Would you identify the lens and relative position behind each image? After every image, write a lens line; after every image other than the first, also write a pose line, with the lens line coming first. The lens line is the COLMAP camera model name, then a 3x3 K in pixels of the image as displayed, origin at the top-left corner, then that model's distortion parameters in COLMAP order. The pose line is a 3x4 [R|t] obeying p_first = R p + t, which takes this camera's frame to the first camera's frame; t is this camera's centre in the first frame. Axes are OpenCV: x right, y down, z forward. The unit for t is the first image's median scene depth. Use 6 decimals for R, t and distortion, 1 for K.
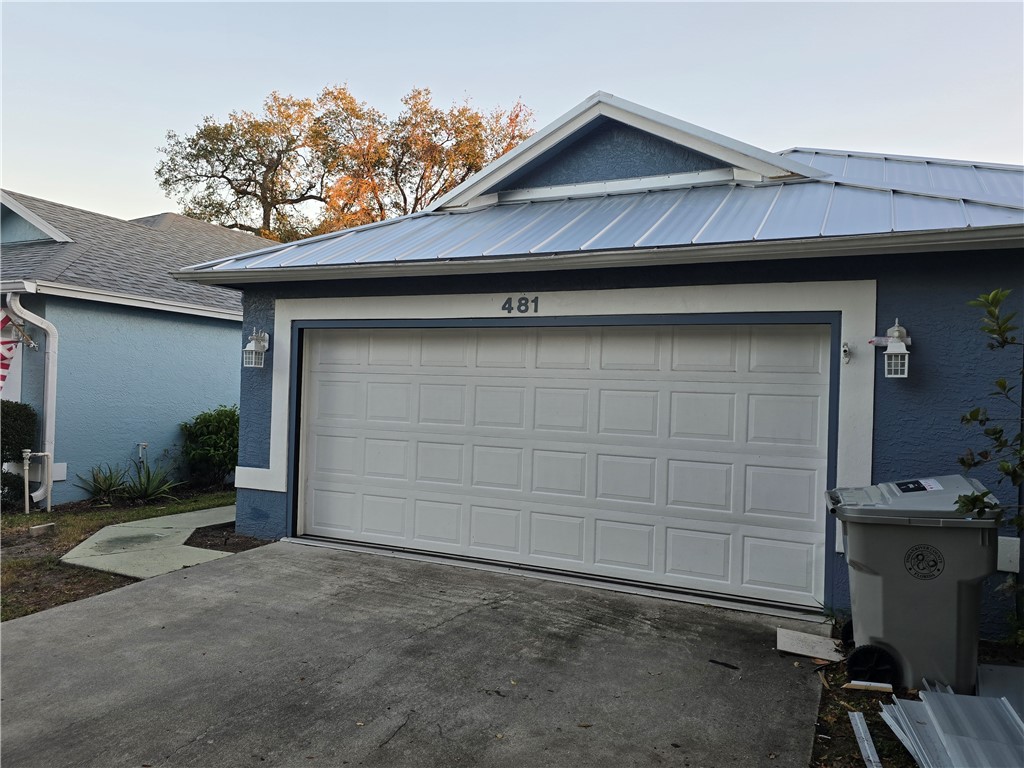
lens RADIAL K [[760.0, 0, 517.8], [0, 760.0, 377.5], [0, 0, 1]] dist [0.057083, -0.008000]
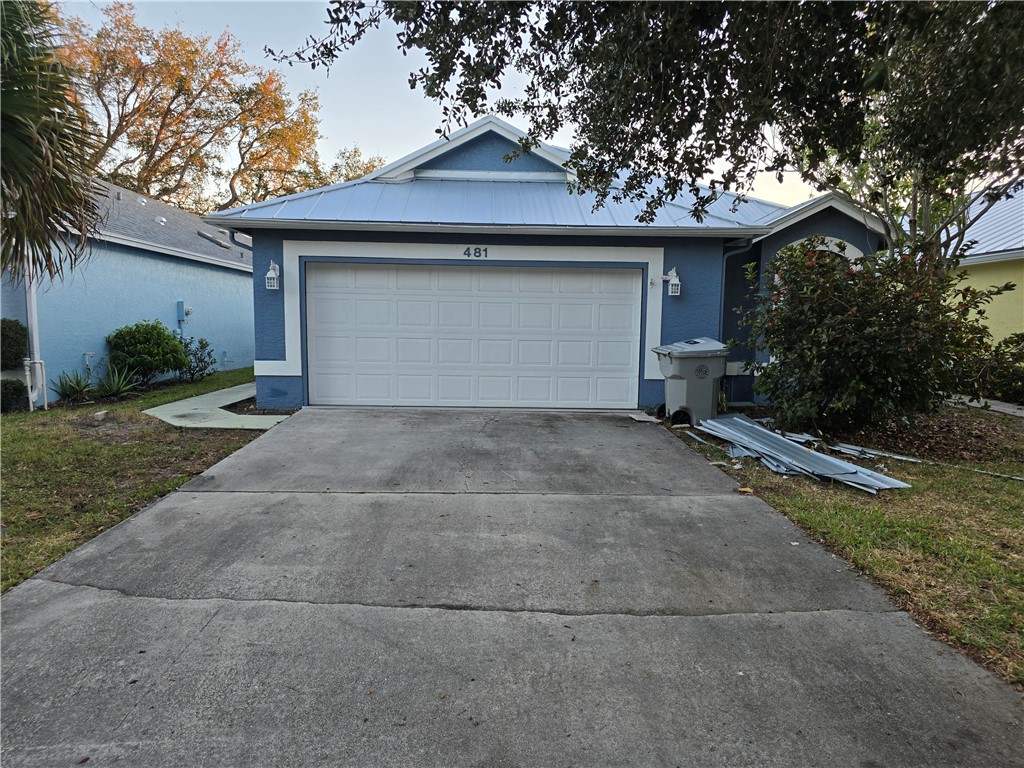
lens RADIAL K [[689.3, 0, 517.0], [0, 689.3, 383.6], [0, 0, 1]] dist [0.045478, -0.031770]
pose [[0.877670, -0.064504, 0.474905, -0.622925], [0.004345, 0.991932, 0.126699, -0.001246], [-0.479246, -0.109136, 0.870869, -0.375741]]
